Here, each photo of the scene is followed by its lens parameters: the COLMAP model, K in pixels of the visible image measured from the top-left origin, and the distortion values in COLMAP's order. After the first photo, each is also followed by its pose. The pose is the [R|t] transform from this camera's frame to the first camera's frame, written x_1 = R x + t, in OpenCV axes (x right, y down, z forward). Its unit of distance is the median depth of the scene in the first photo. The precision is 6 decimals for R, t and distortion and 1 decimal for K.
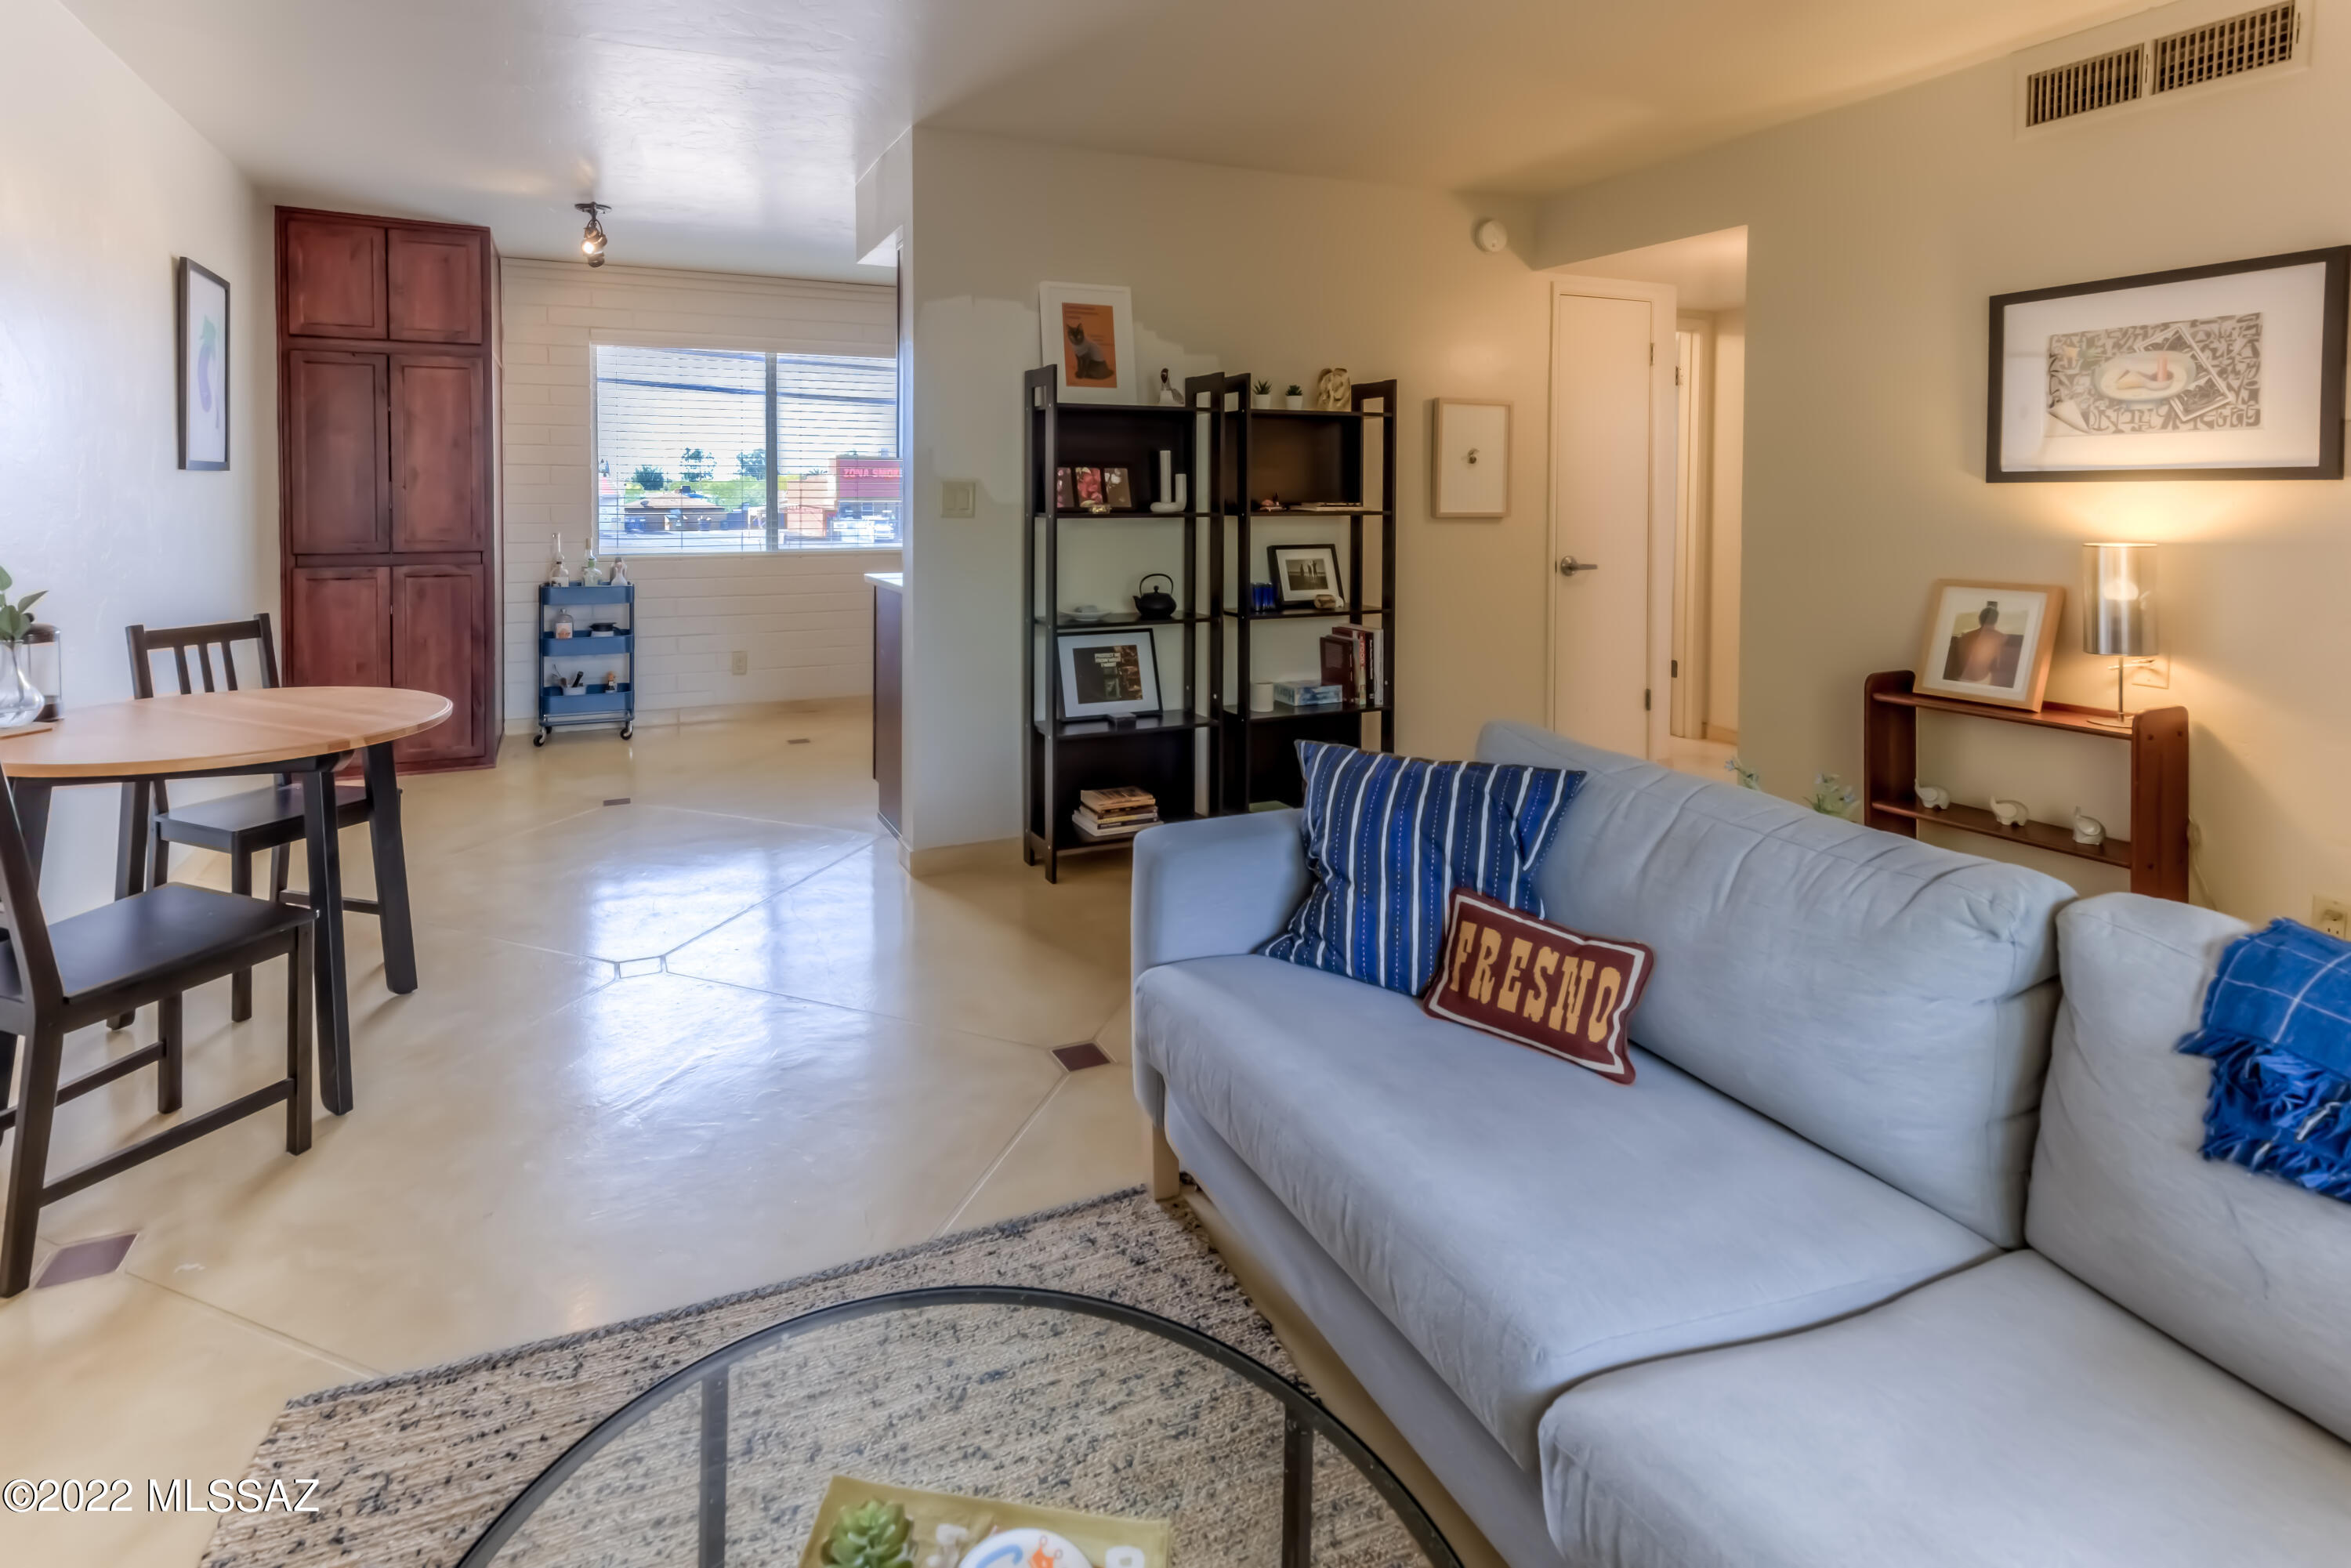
lens RADIAL K [[1164.5, 0, 1085.8], [0, 1164.5, 510.0], [0, 0, 1]] dist [0.027732, 0.000114]
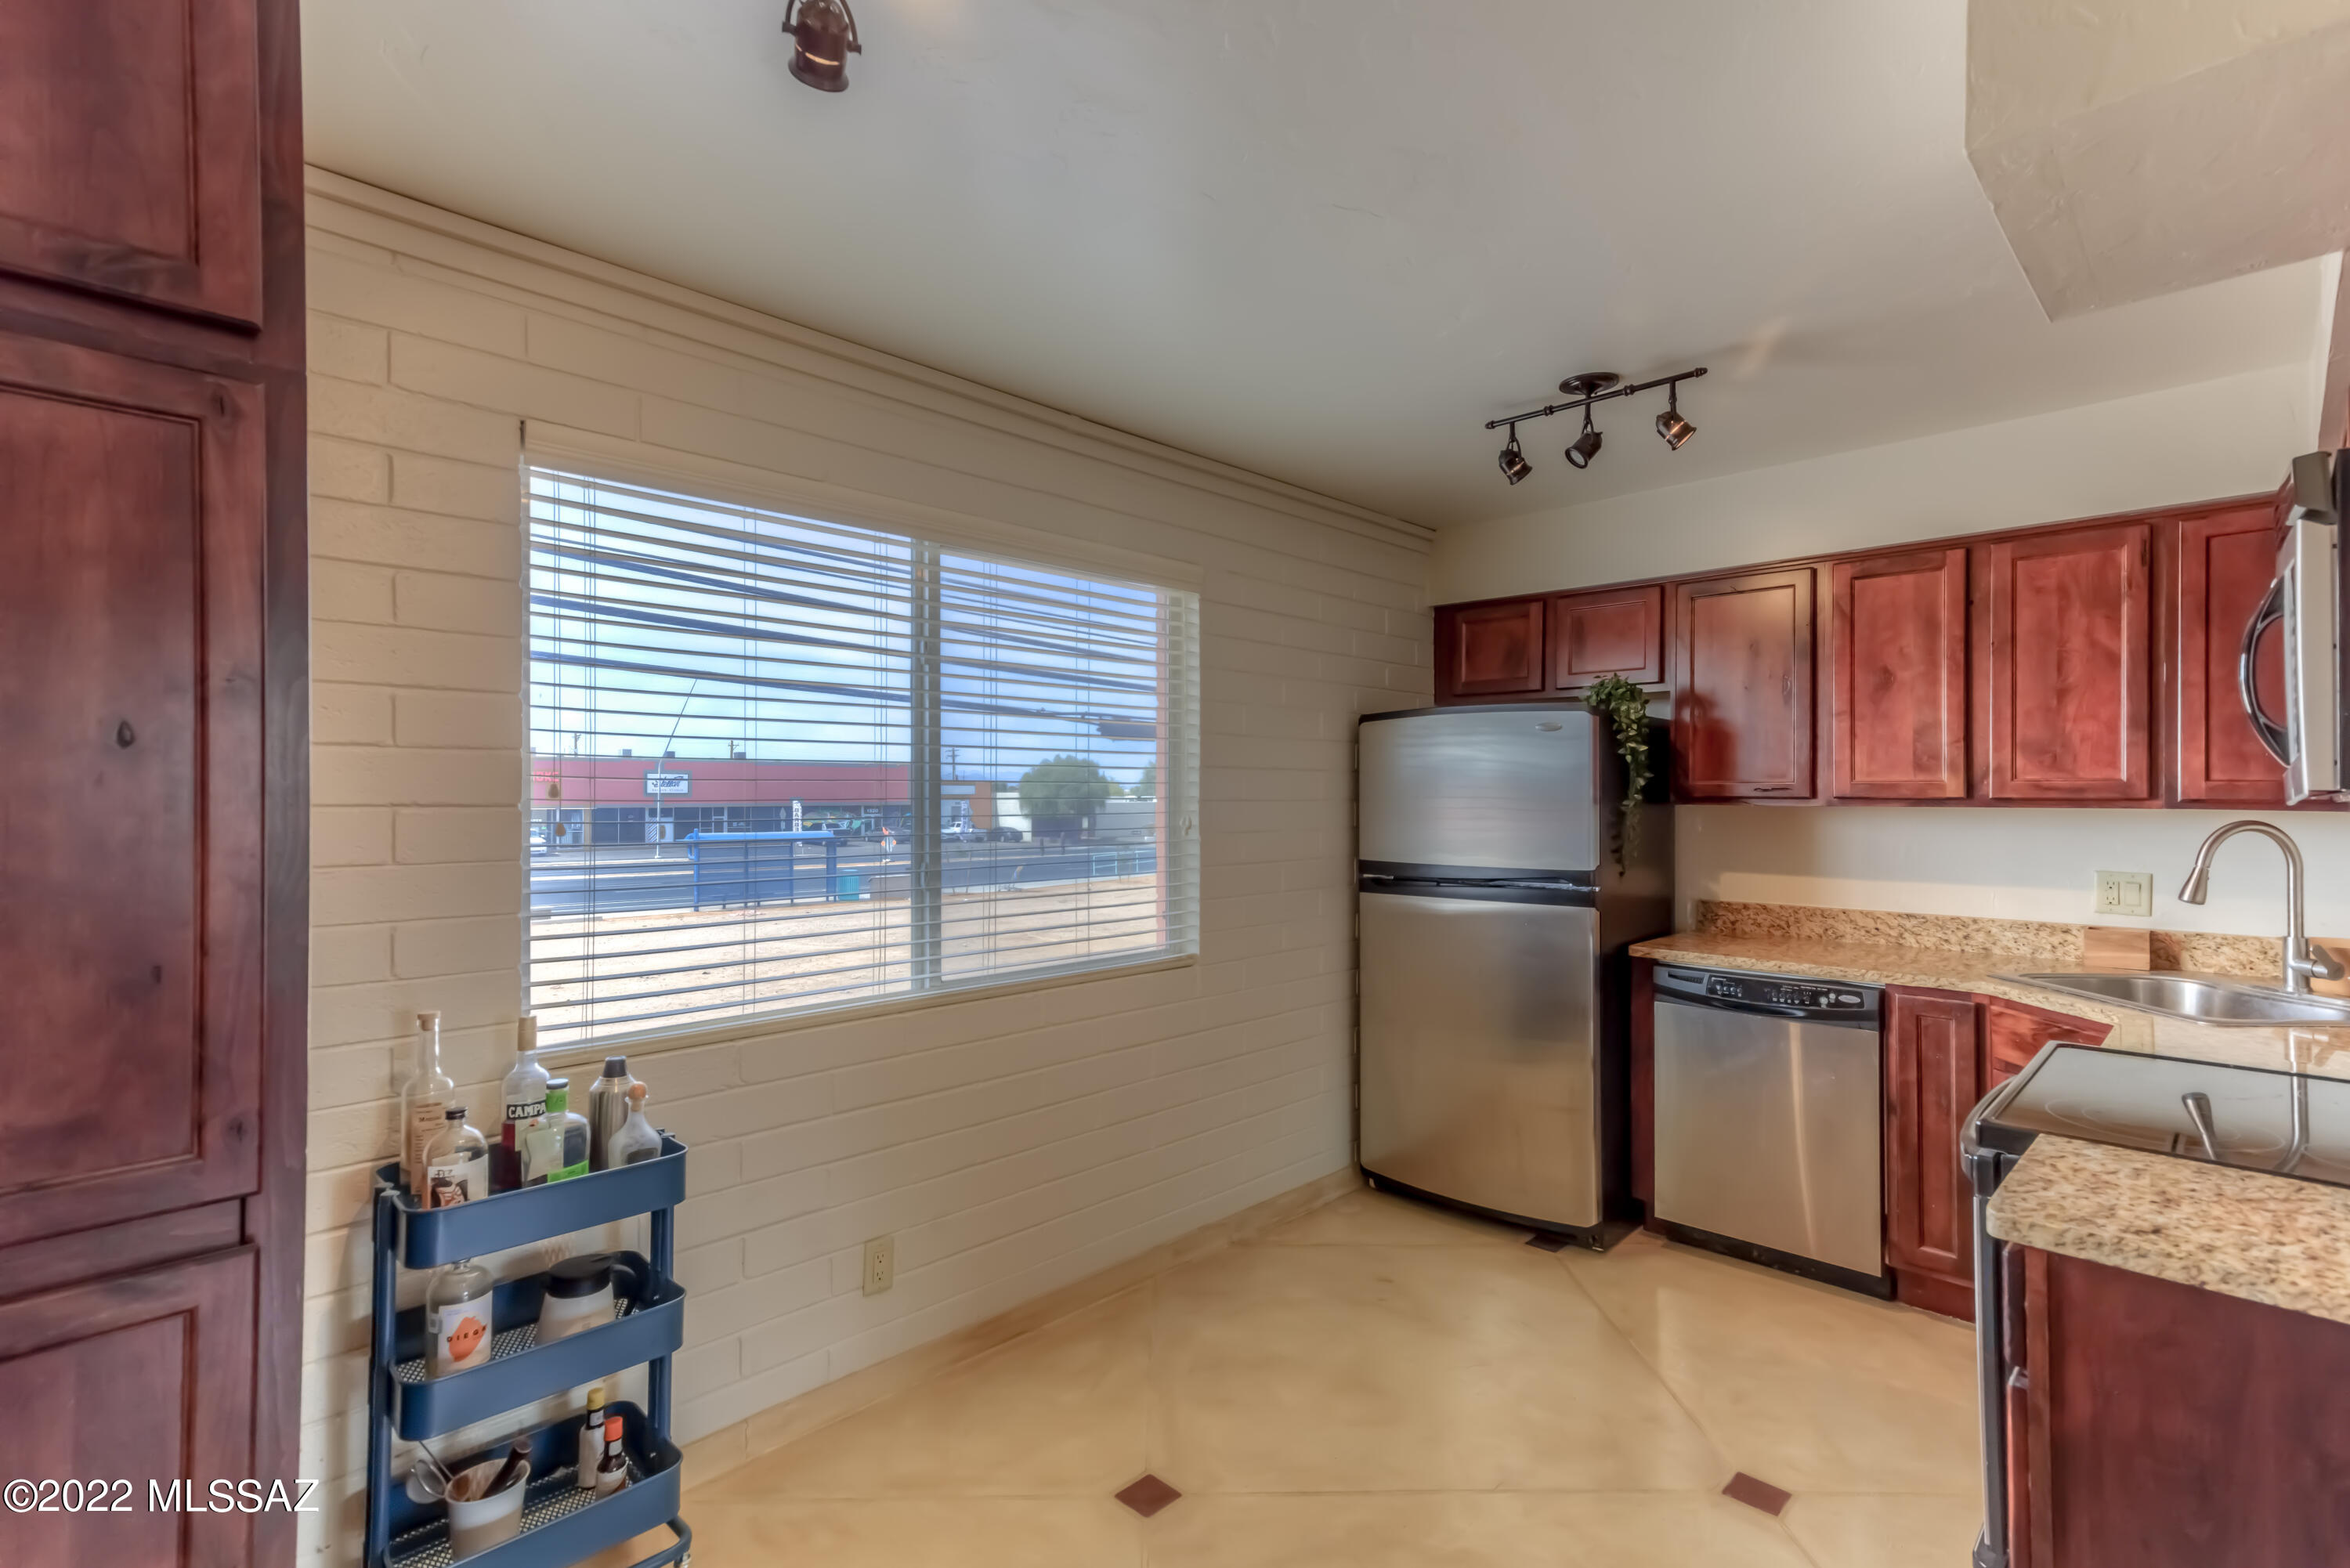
lens RADIAL K [[1105.5, 0, 1200.1], [0, 1105.5, 786.9], [0, 0, 1]] dist [0.026405, 0.000637]
pose [[0.923457, 0.000163, 0.383701, -0.378720], [0.007482, 0.999802, -0.018432, -0.037177], [-0.383628, 0.019892, 0.923273, 0.635127]]
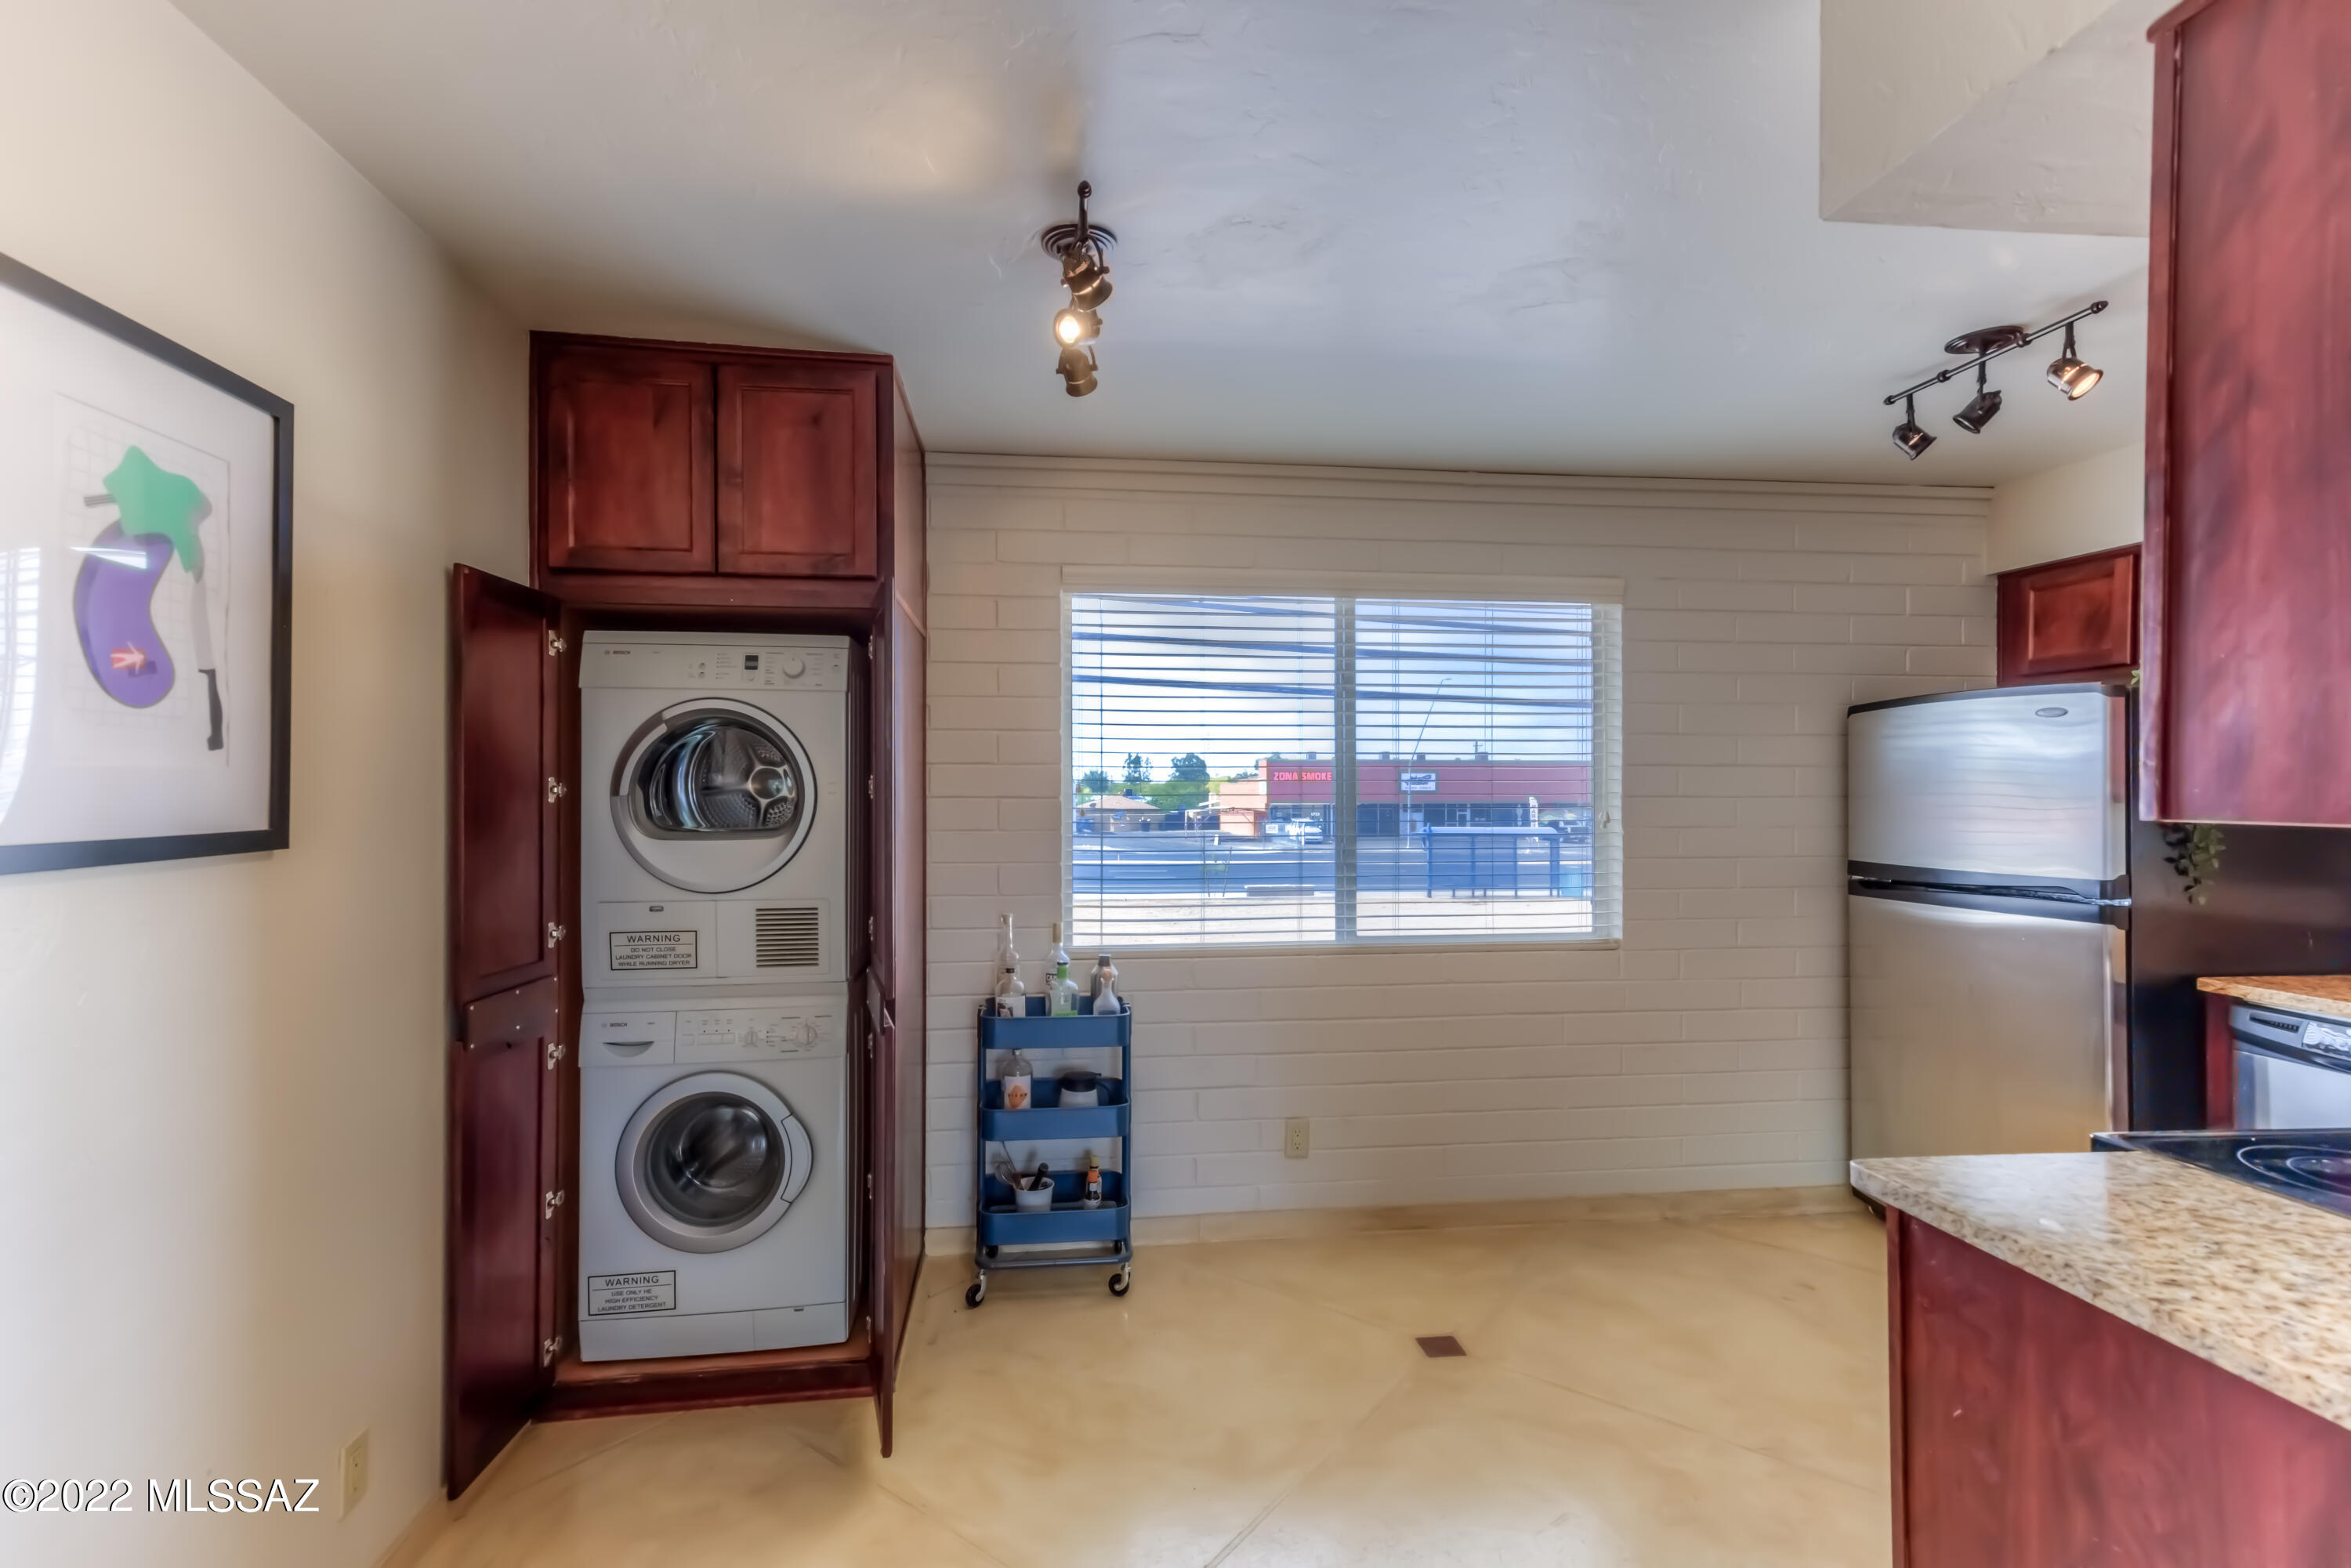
lens RADIAL K [[1093.4, 0, 1175.5], [0, 1093.4, 784.0], [0, 0, 1]] dist [0.024153, 0.000212]
pose [[0.961744, -0.004895, -0.273906, -0.223494], [-0.000876, 0.999780, -0.020944, -0.034347], [0.273948, 0.020383, 0.961528, 0.503452]]
